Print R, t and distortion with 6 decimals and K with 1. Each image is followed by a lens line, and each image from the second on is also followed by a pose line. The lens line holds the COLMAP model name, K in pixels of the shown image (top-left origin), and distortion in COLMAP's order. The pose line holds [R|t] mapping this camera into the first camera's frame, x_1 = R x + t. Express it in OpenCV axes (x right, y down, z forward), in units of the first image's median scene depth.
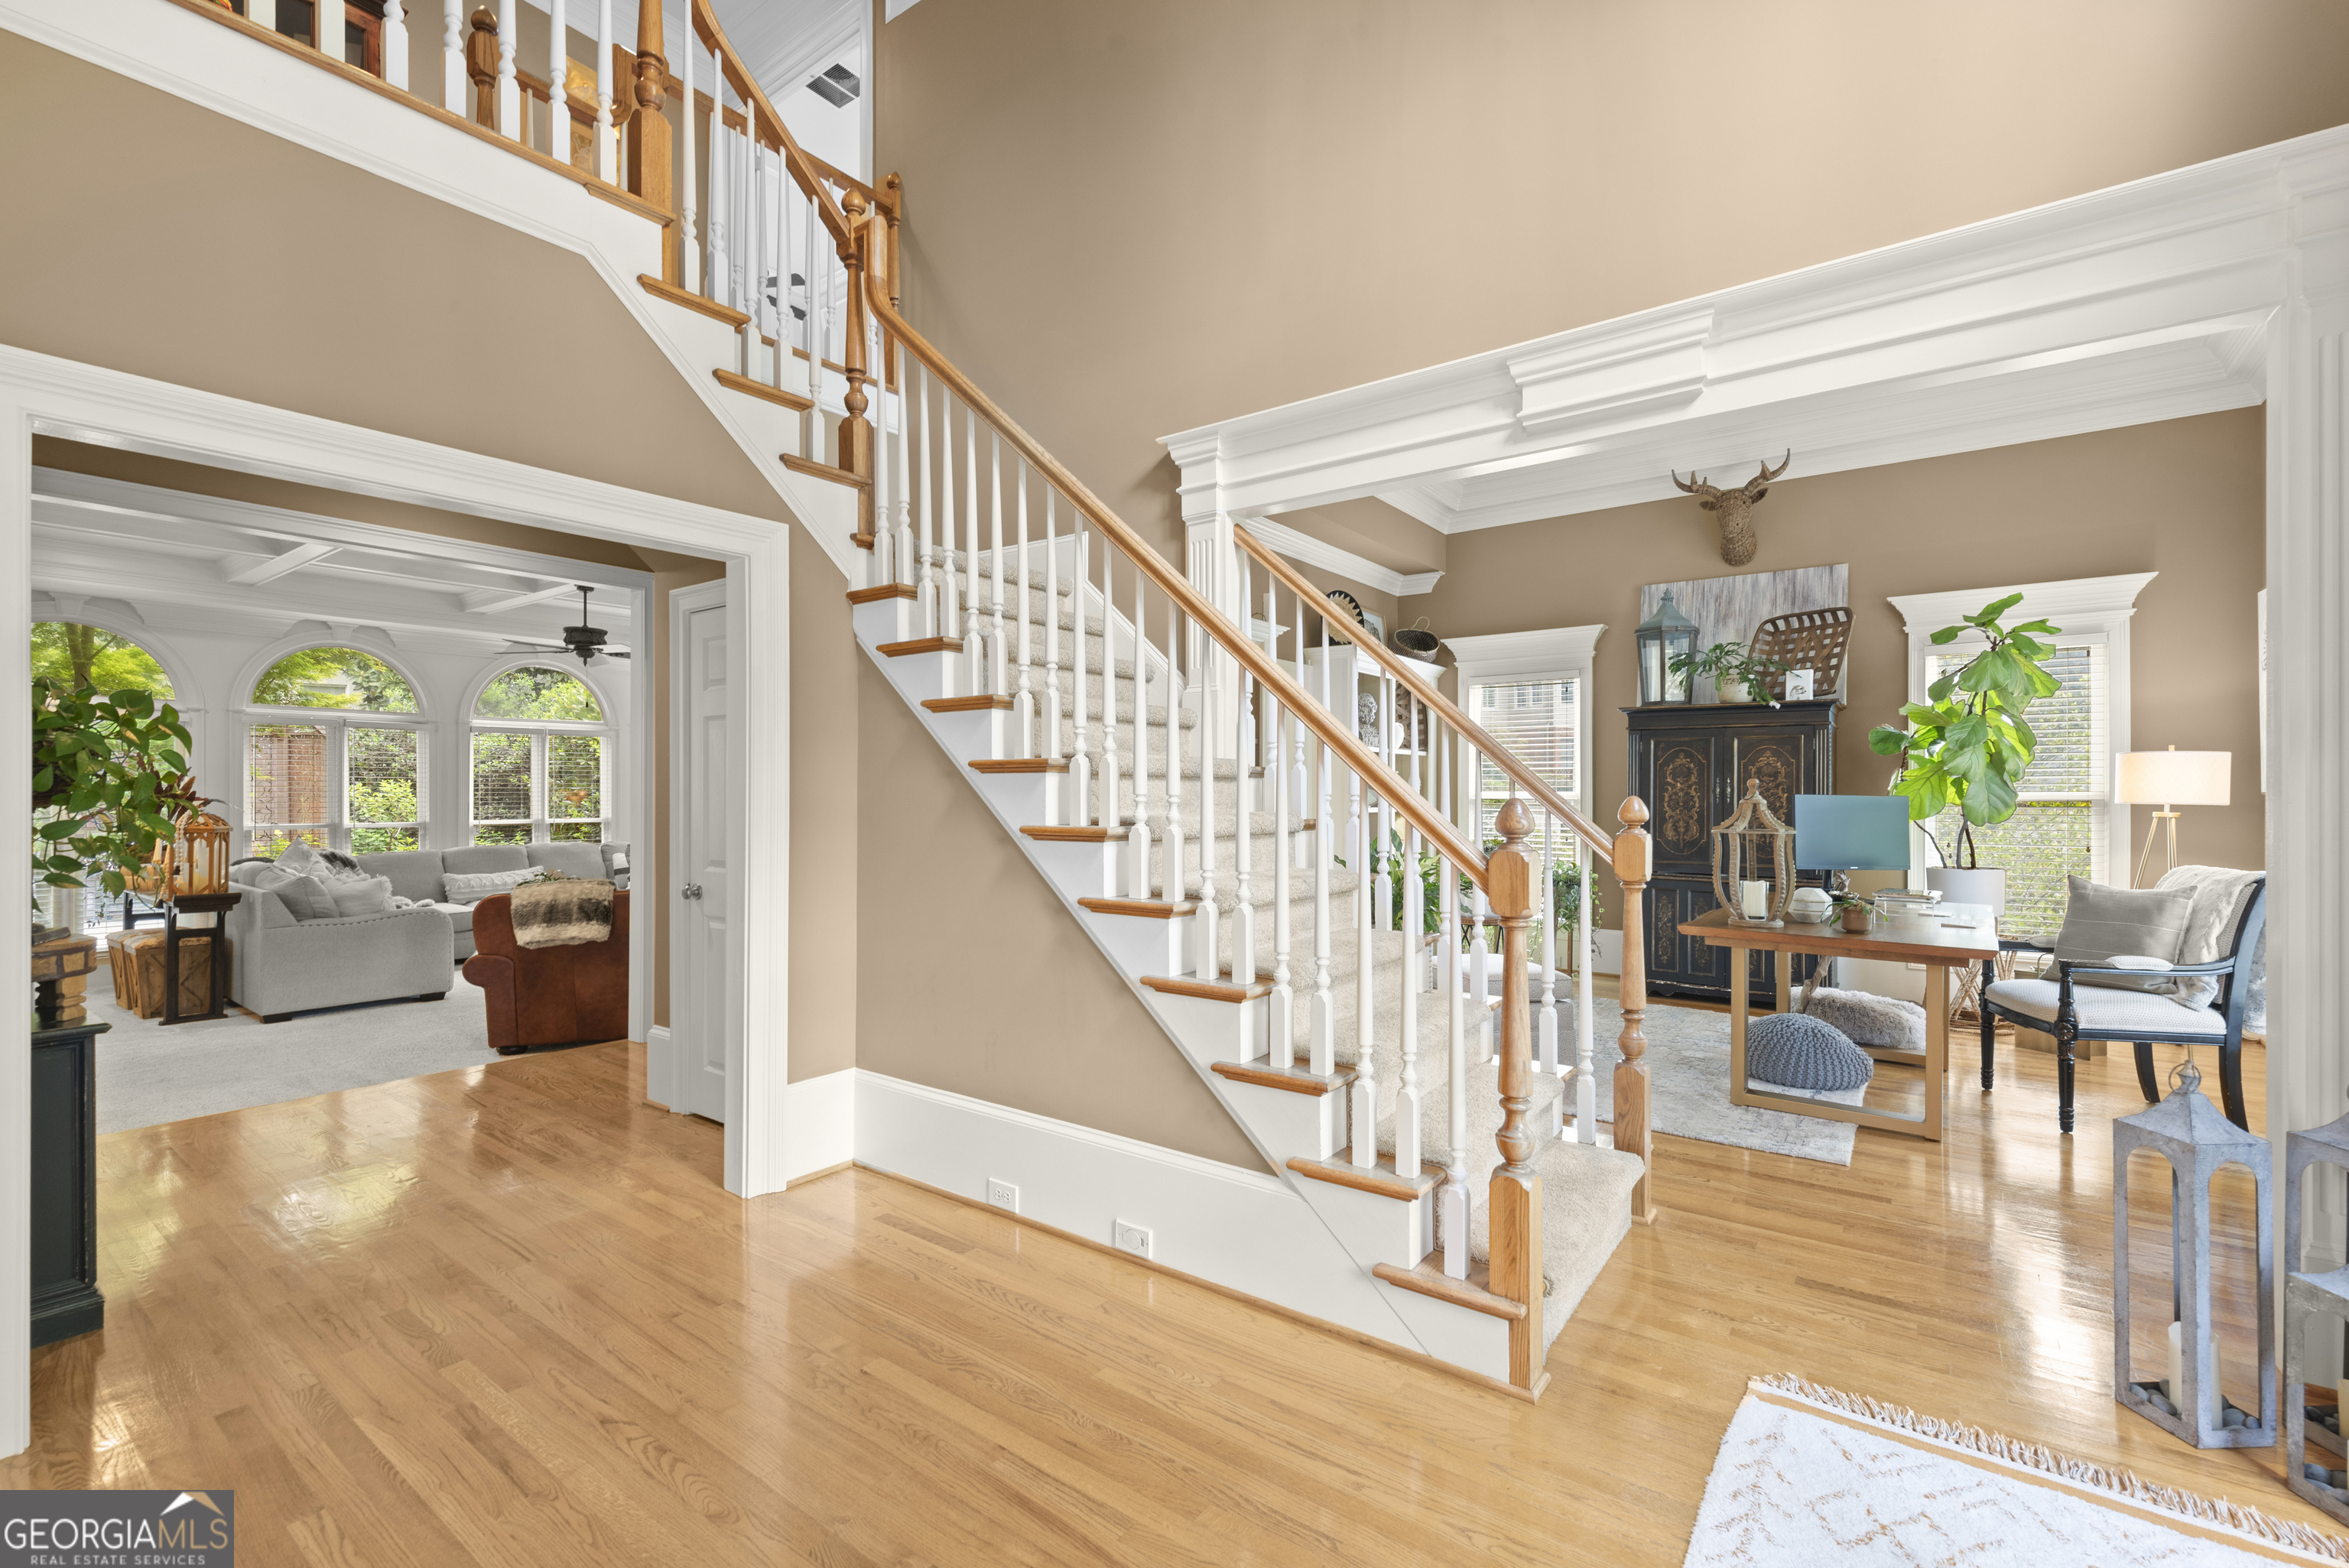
lens RADIAL K [[1017.7, 0, 1165.8], [0, 1017.7, 786.6], [0, 0, 1]] dist [0.003236, -0.000506]
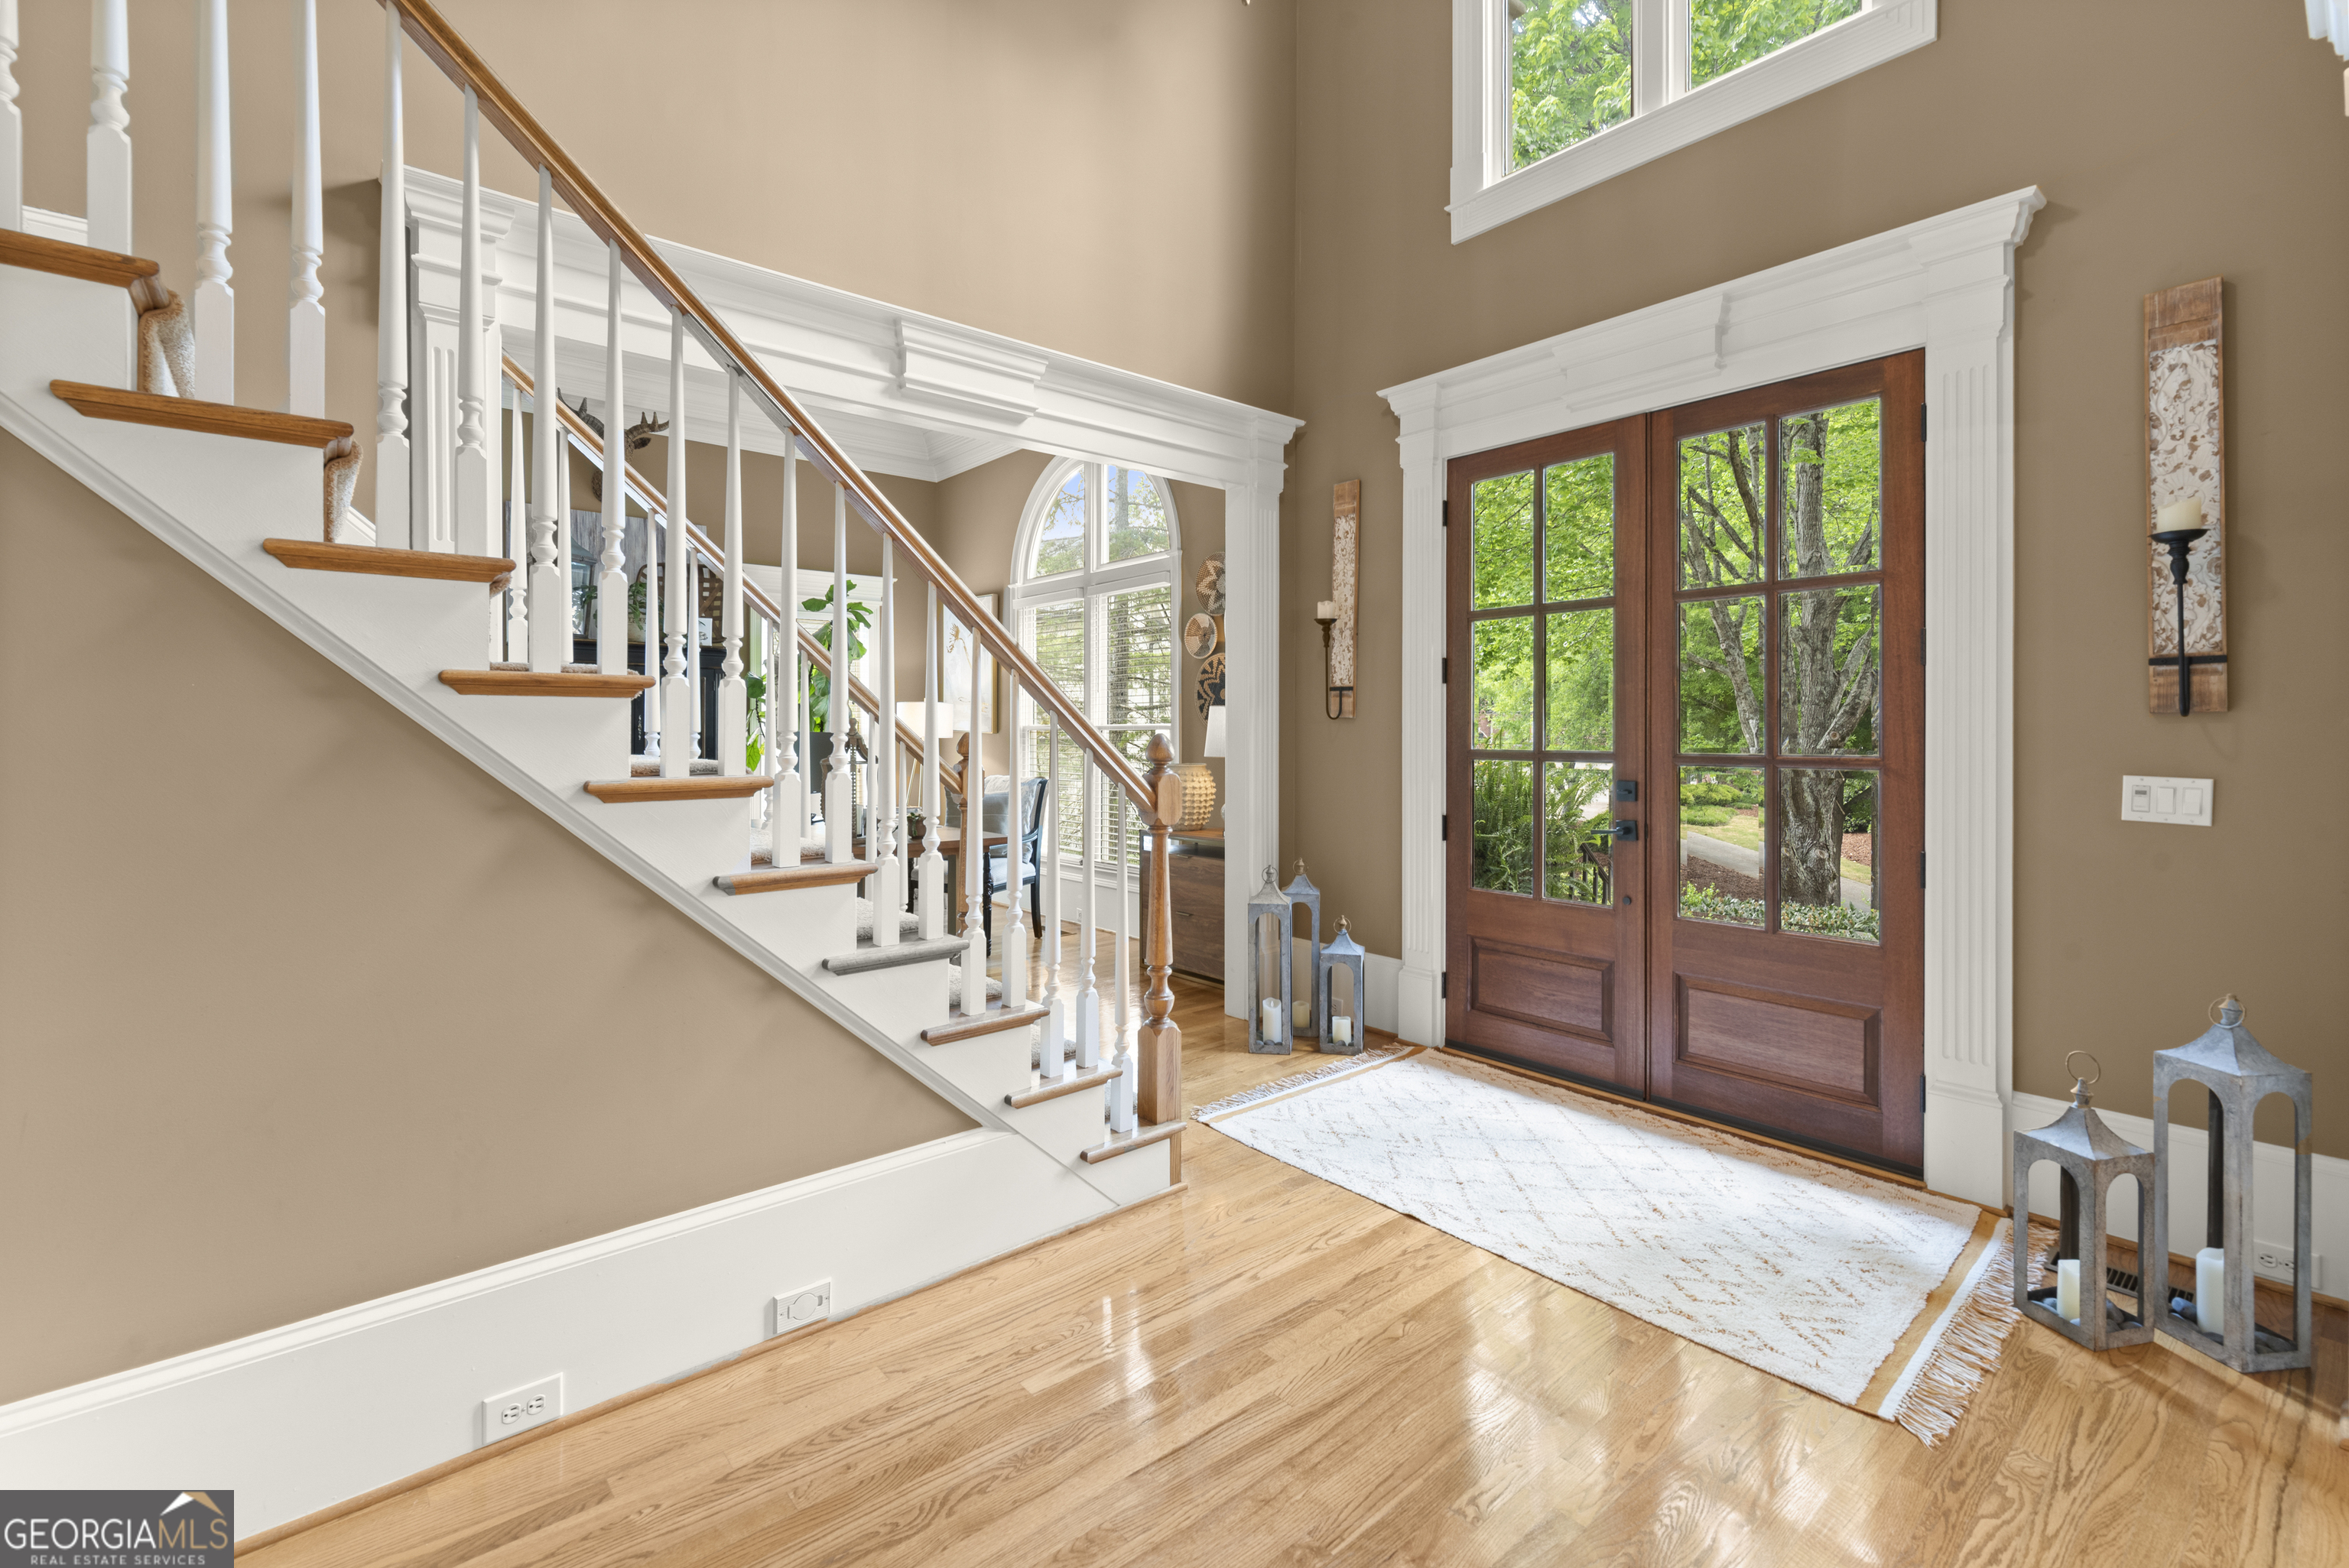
lens RADIAL K [[1023.1, 0, 1161.9], [0, 1023.1, 737.7], [0, 0, 1]] dist [0.000322, -0.000400]
pose [[0.229562, -0.005921, 0.973276, -0.714187], [-0.004539, 0.999964, 0.007154, 0.005700], [-0.973283, -0.006060, 0.229527, 0.551616]]
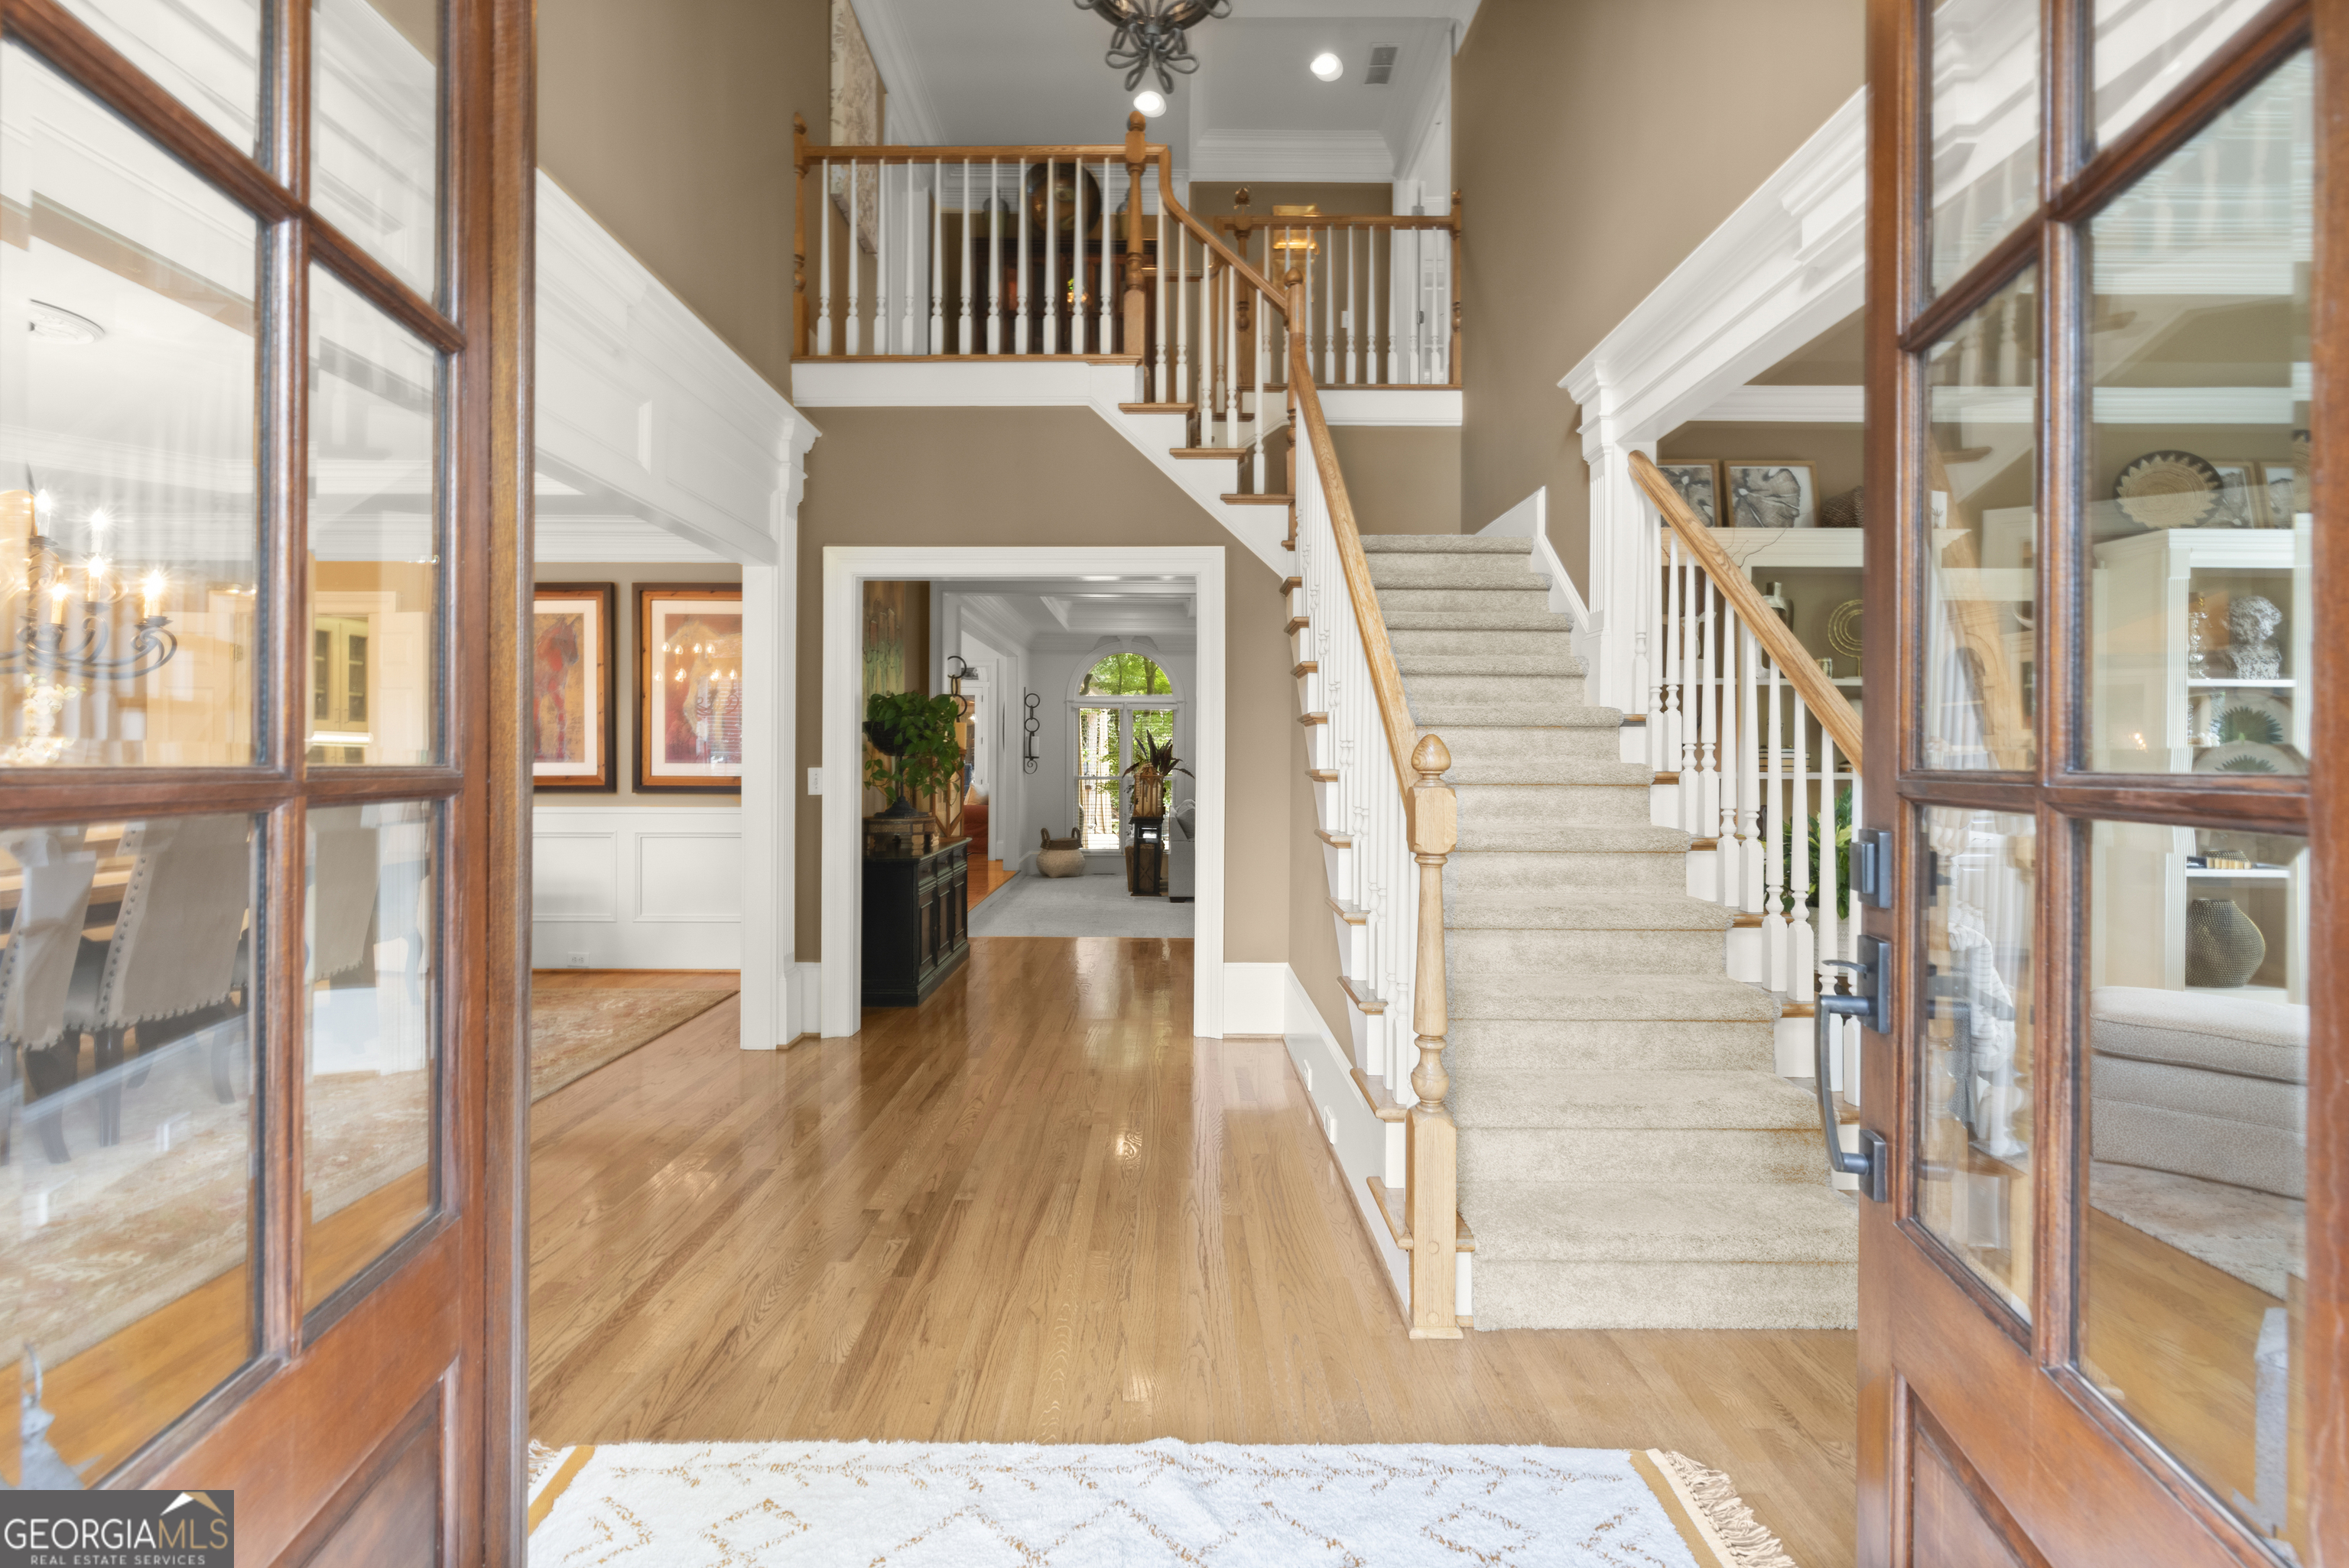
lens RADIAL K [[1018.1, 0, 1163.0], [0, 1018.1, 756.9], [0, 0, 1]] dist [0.001279, 0.000006]
pose [[0.592957, 0.001788, -0.805232, 0.775174], [0.001021, 0.999995, 0.002973, 0.020784], [0.805234, -0.002585, 0.592952, 0.156247]]
